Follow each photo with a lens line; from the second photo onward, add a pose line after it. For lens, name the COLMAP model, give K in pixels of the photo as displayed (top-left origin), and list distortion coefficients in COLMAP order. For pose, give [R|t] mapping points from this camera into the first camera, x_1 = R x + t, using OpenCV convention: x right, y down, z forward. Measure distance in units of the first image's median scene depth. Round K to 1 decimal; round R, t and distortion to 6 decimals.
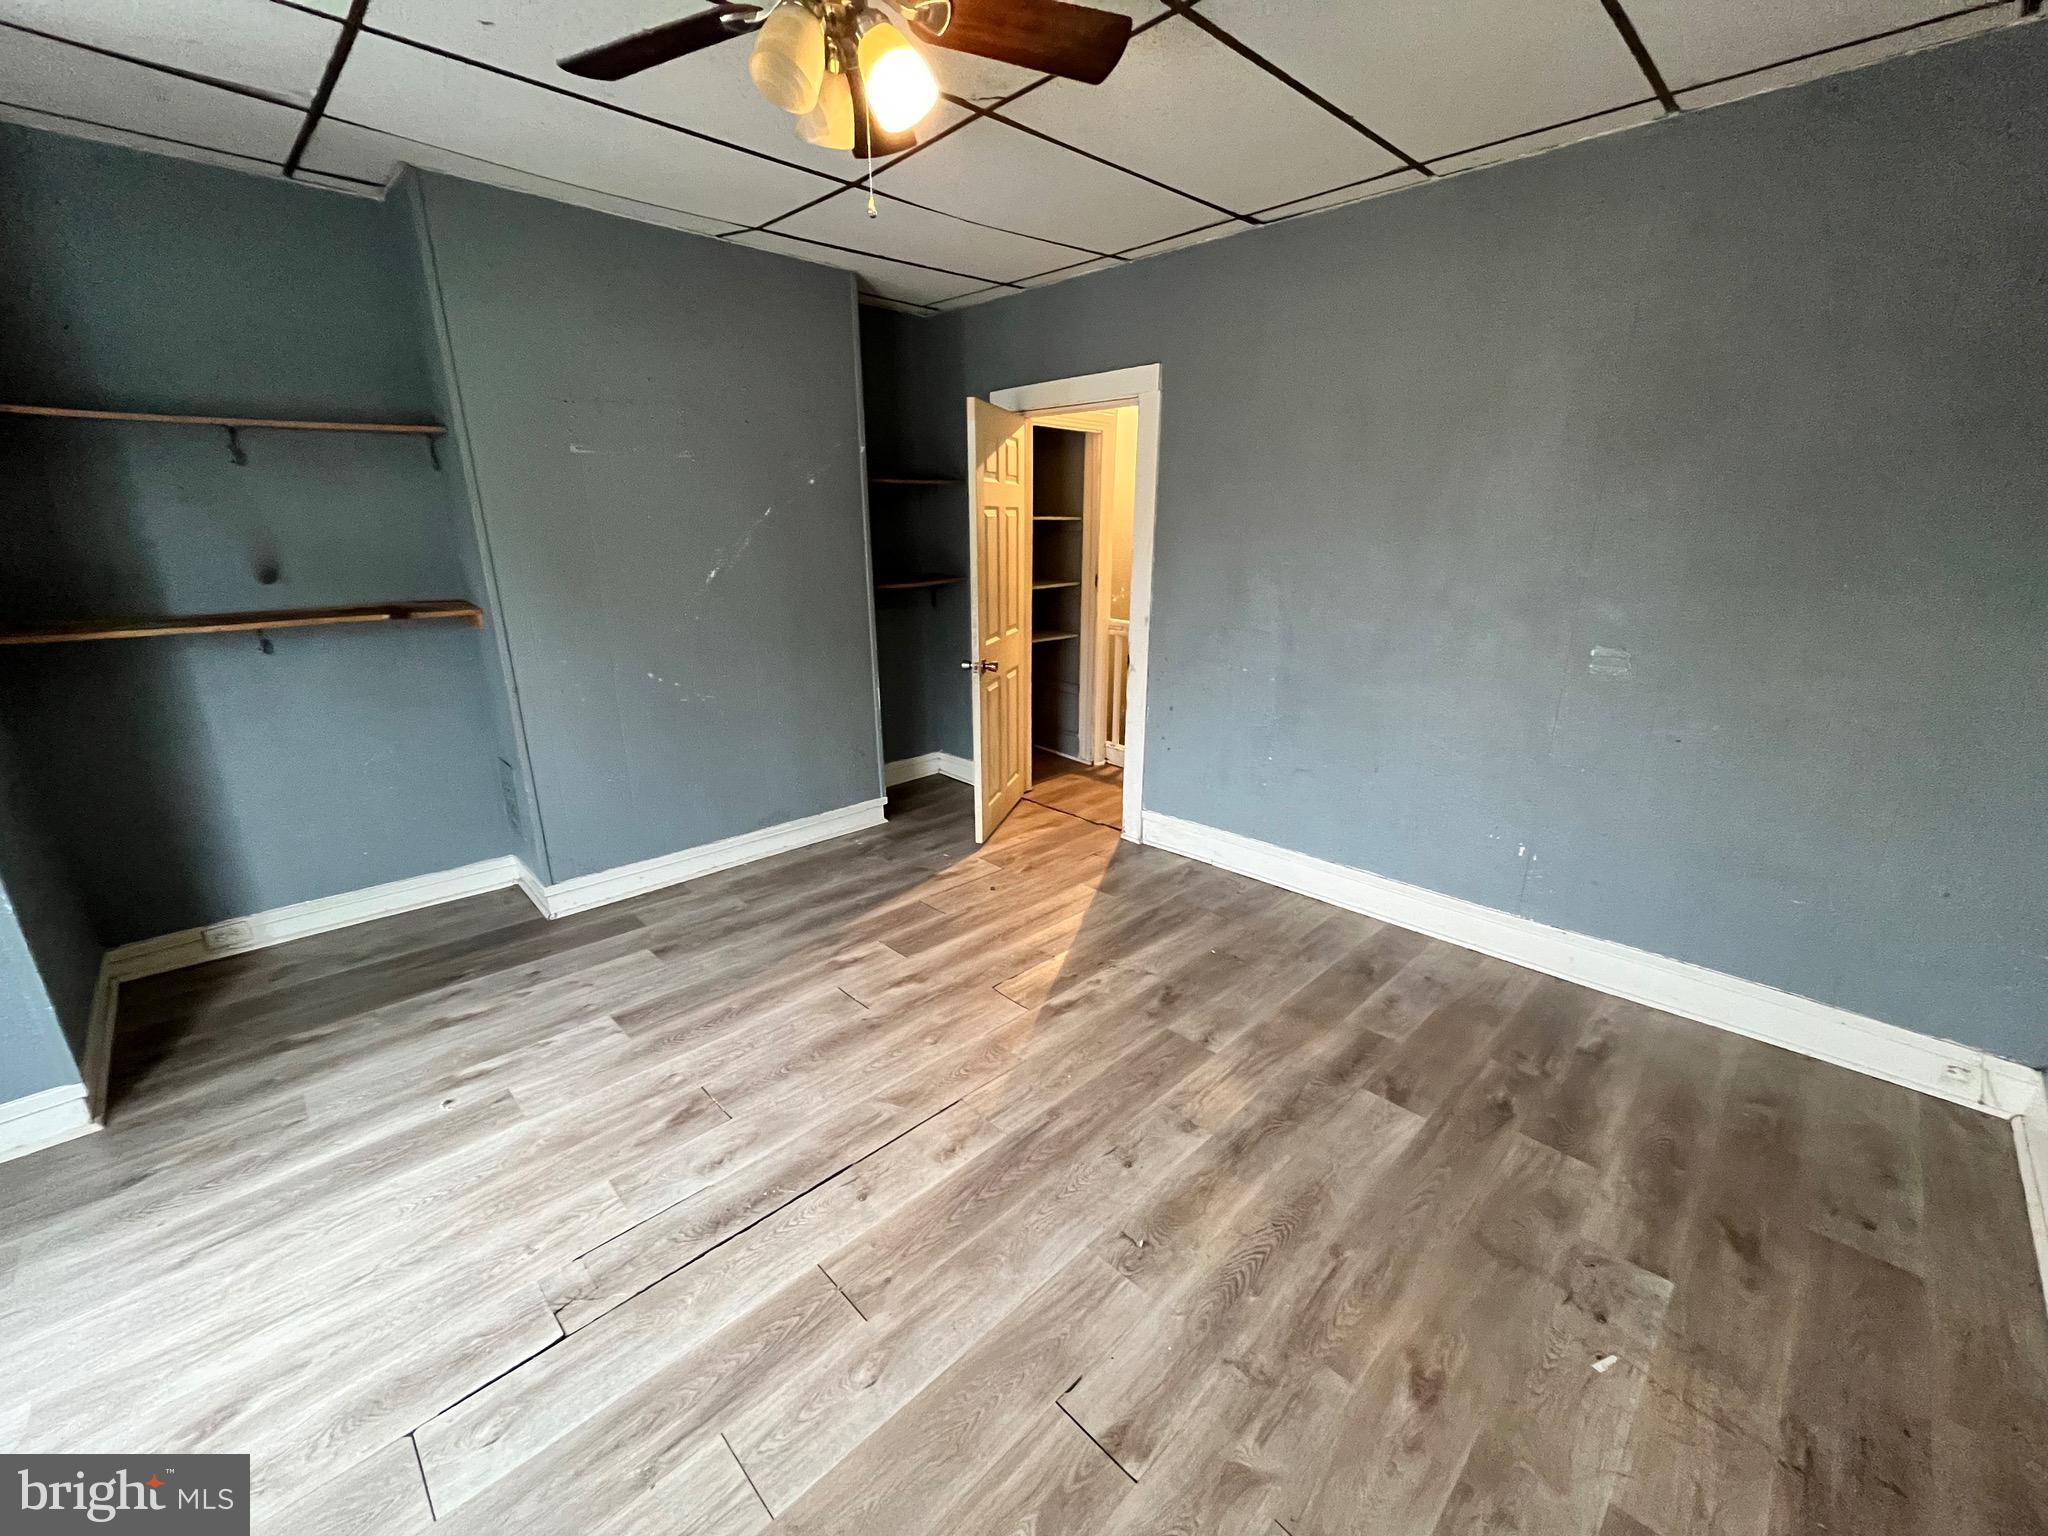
lens RADIAL K [[826.6, 0, 1021.7], [0, 826.6, 774.2], [0, 0, 1]] dist [-0.001848, 0.000960]
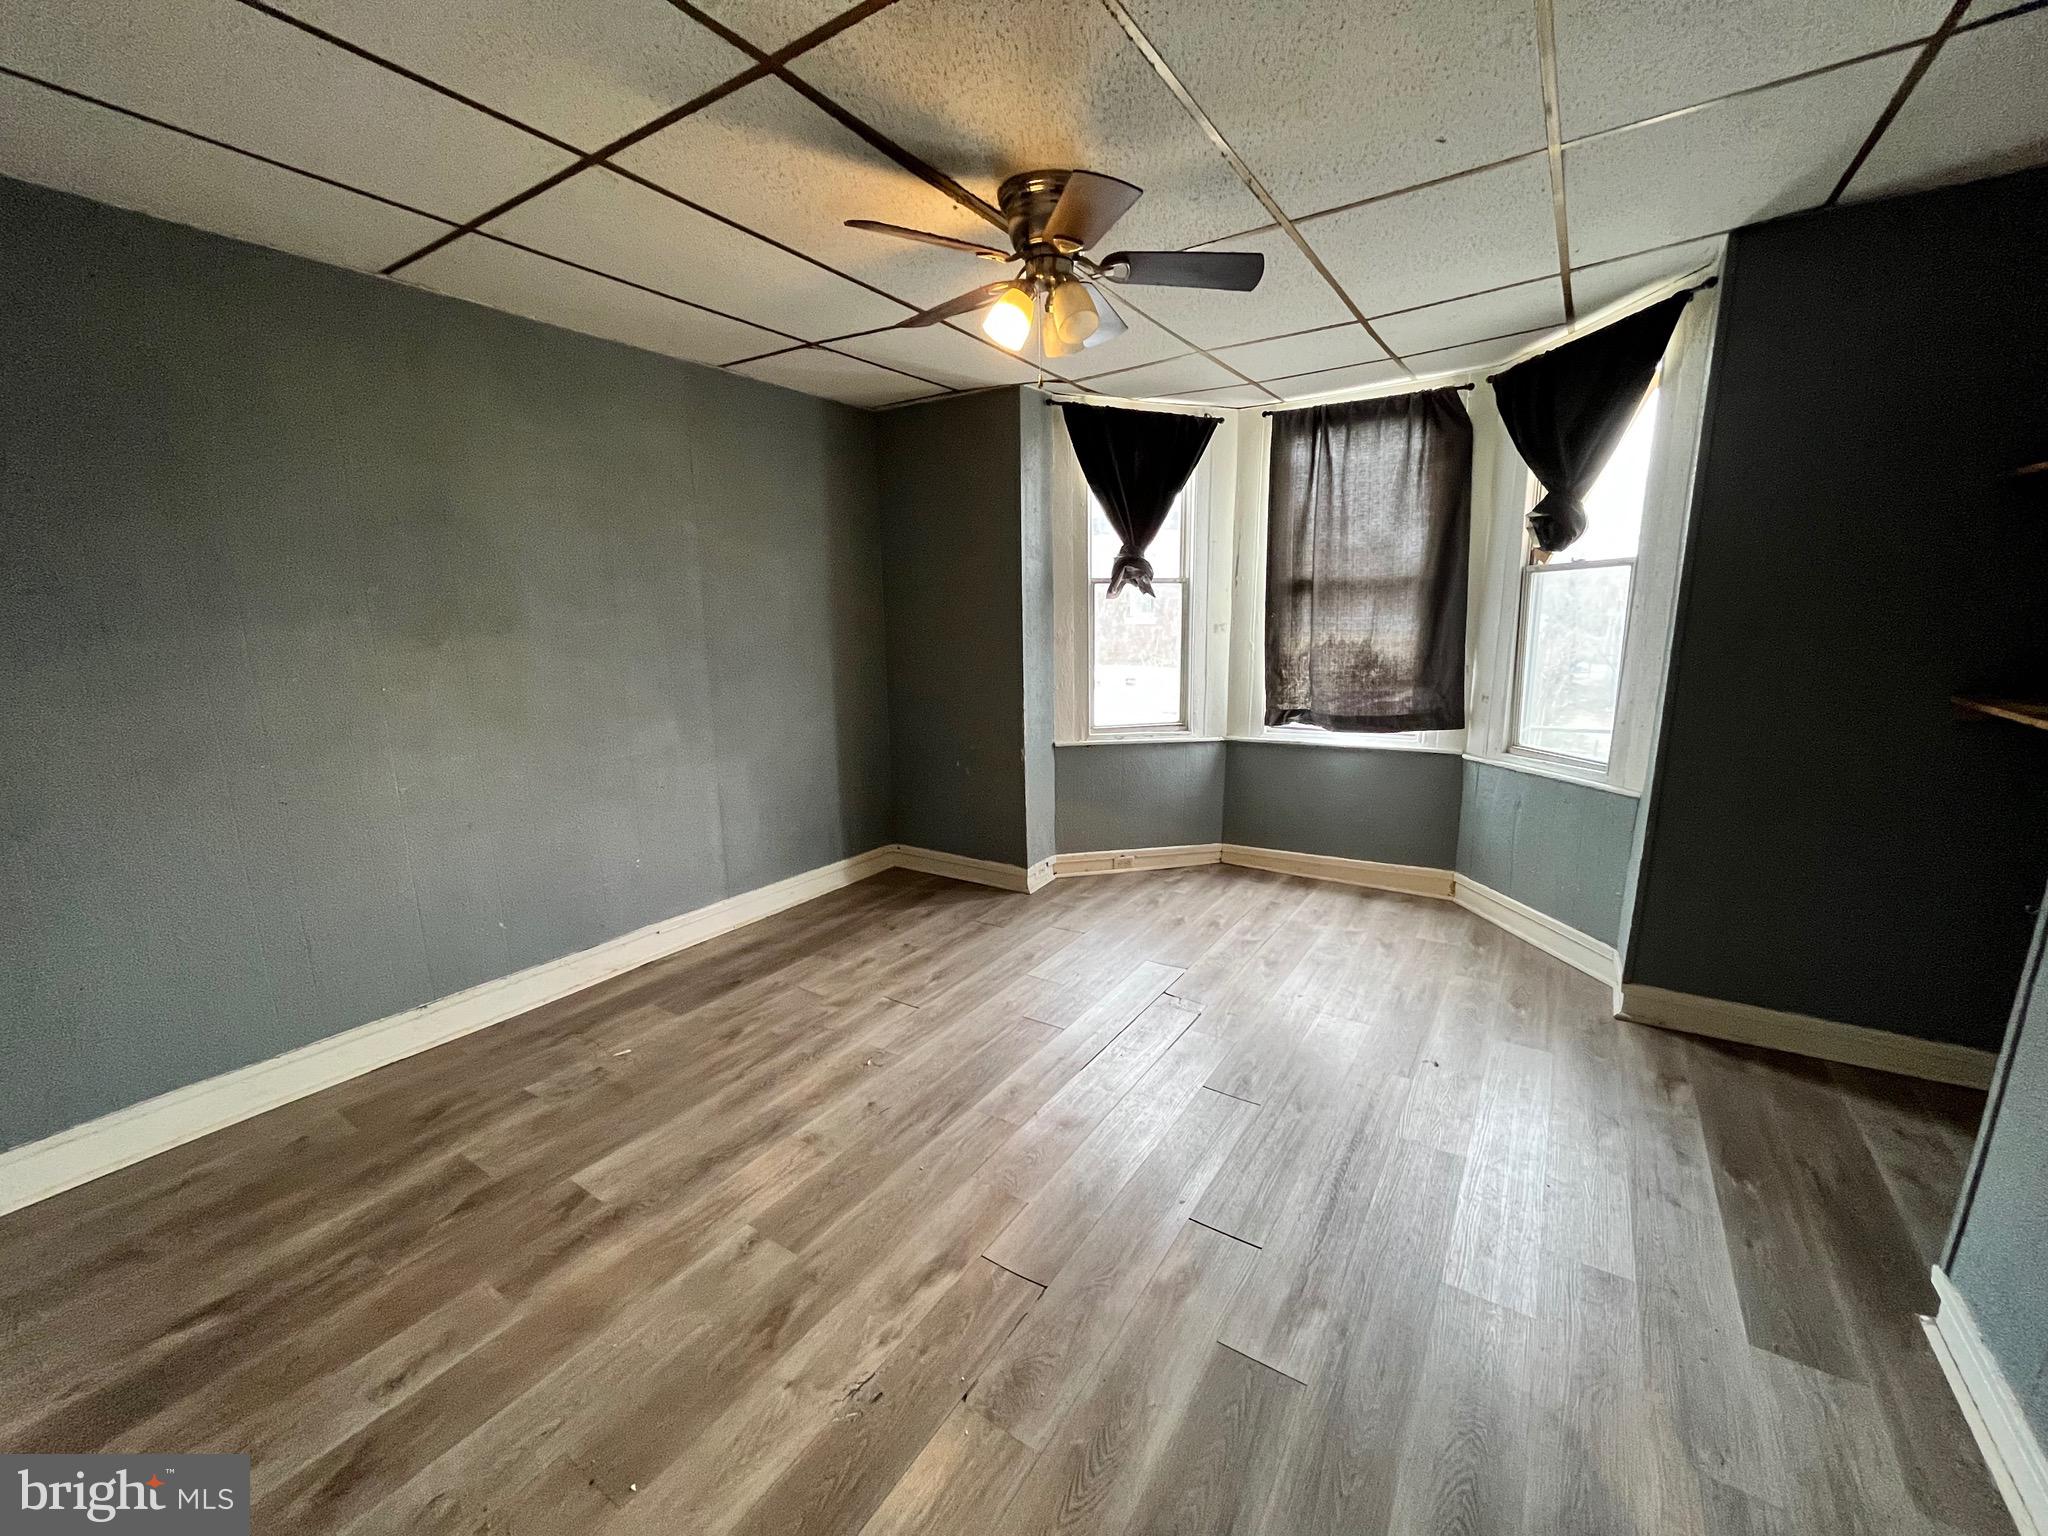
lens RADIAL K [[826.6, 0, 1021.2], [0, 826.6, 768.8], [0, 0, 1]] dist [-0.001848, 0.000960]
pose [[-0.978351, 0.054951, -0.199525, 0.113518], [-0.045187, 0.884122, 0.465065, -0.506102], [0.201961, 0.464013, -0.862499, 1.674982]]
